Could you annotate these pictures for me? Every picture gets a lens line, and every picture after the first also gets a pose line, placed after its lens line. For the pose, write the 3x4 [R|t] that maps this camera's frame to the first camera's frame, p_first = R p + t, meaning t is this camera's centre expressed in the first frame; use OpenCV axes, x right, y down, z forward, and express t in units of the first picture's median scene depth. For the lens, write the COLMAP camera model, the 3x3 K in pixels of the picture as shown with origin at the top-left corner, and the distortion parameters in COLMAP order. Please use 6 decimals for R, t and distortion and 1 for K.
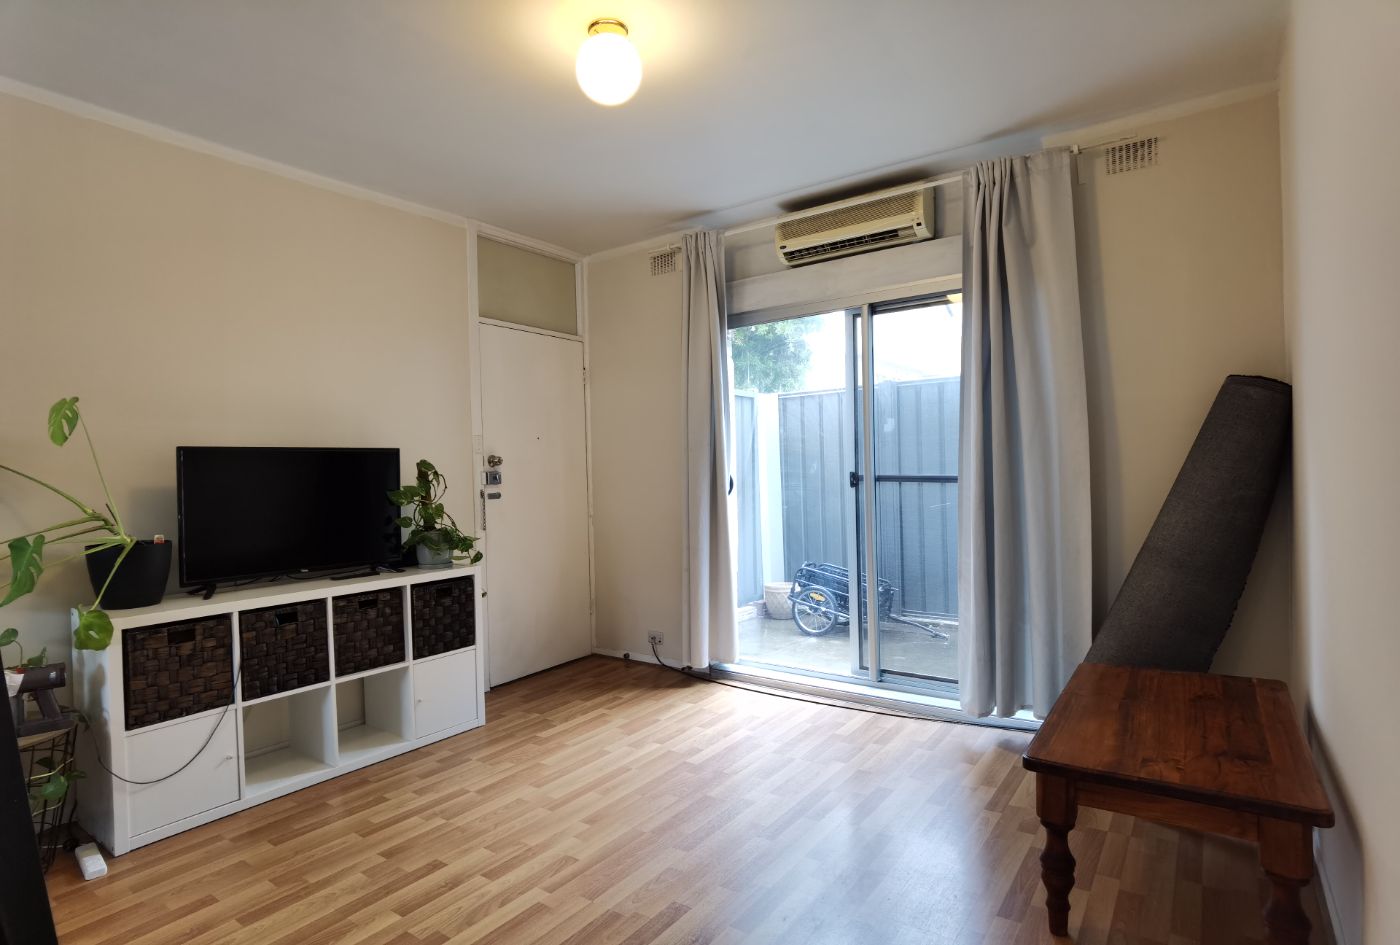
lens RADIAL K [[735.5, 0, 700.0], [0, 735.5, 472.5], [0, 0, 1]] dist [-0.001914, -0.047093]
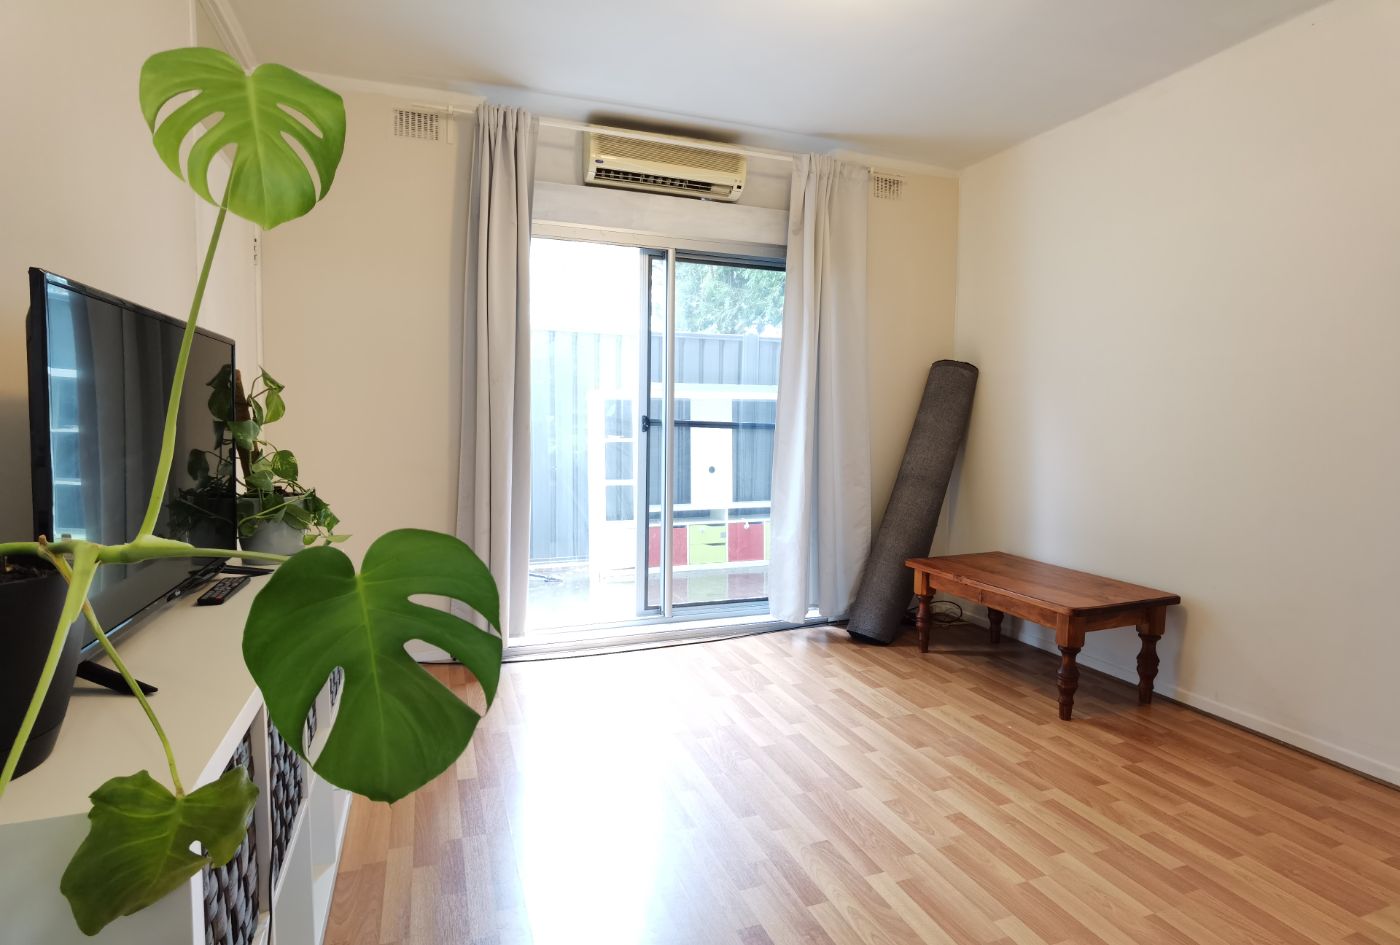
lens RADIAL K [[735.5, 0, 700.0], [0, 735.5, 472.5], [0, 0, 1]] dist [-0.001914, -0.047093]
pose [[0.561009, -0.030244, 0.827257, -0.615308], [-0.022044, 0.998432, 0.051452, 0.024774], [-0.827516, -0.047101, 0.559463, 0.409832]]
